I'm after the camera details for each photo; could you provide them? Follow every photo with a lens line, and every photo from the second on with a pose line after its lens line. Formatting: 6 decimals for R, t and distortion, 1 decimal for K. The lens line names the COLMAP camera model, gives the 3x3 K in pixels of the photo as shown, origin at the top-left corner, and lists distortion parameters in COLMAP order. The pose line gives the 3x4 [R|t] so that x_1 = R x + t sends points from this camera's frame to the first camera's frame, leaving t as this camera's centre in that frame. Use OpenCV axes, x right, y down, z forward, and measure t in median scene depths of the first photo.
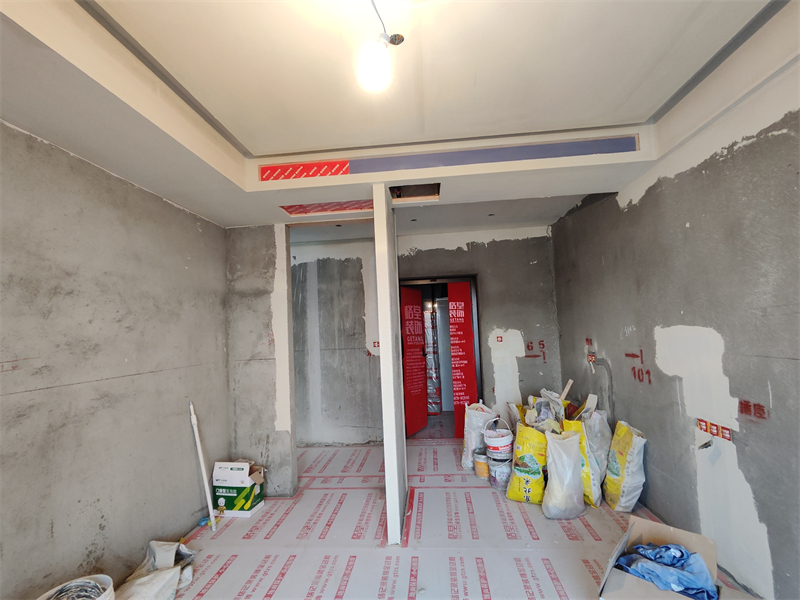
lens RADIAL K [[363.4, 0, 402.1], [0, 363.4, 311.5], [0, 0, 1]] dist [-0.004509, 0.005646]
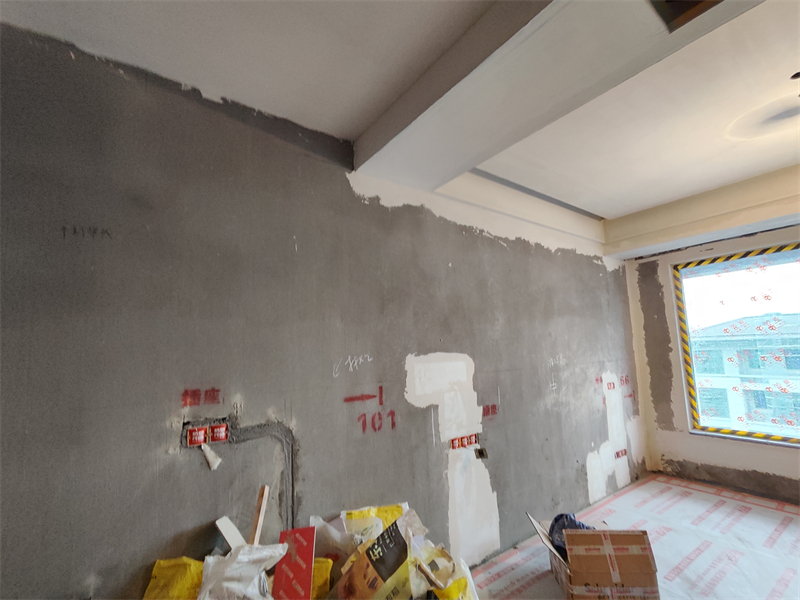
lens RADIAL K [[363.4, 0, 409.0], [0, 363.4, 312.5], [0, 0, 1]] dist [-0.004509, 0.005646]
pose [[-0.647942, 0.157324, 0.745265, 0.029034], [0.028728, 0.982788, -0.182489, 0.098460], [-0.761148, -0.096833, -0.641309, 1.519965]]
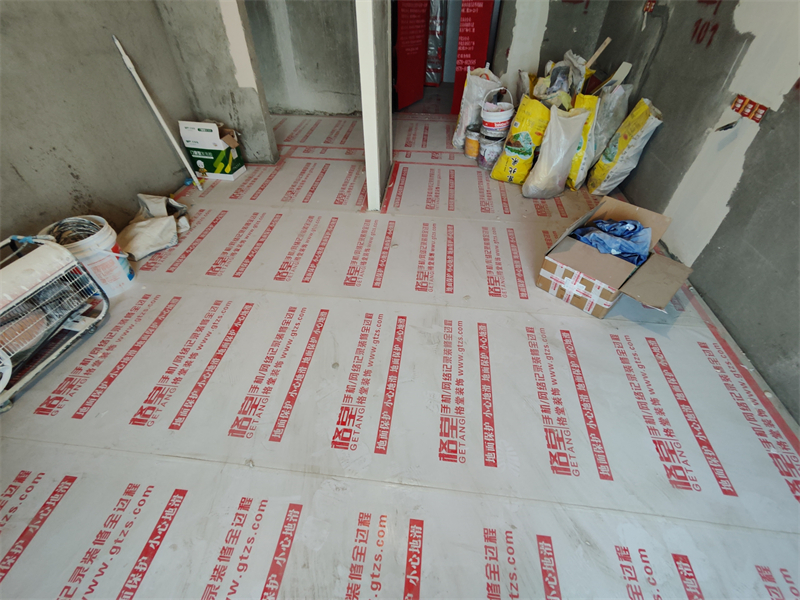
lens RADIAL K [[363.4, 0, 403.2], [0, 363.4, 311.5], [0, 0, 1]] dist [-0.004509, 0.005646]
pose [[0.998460, 0.046554, 0.030159, 0.041852], [-0.053807, 0.680723, 0.730562, 0.055697], [0.013480, -0.731060, 0.682180, 0.052897]]
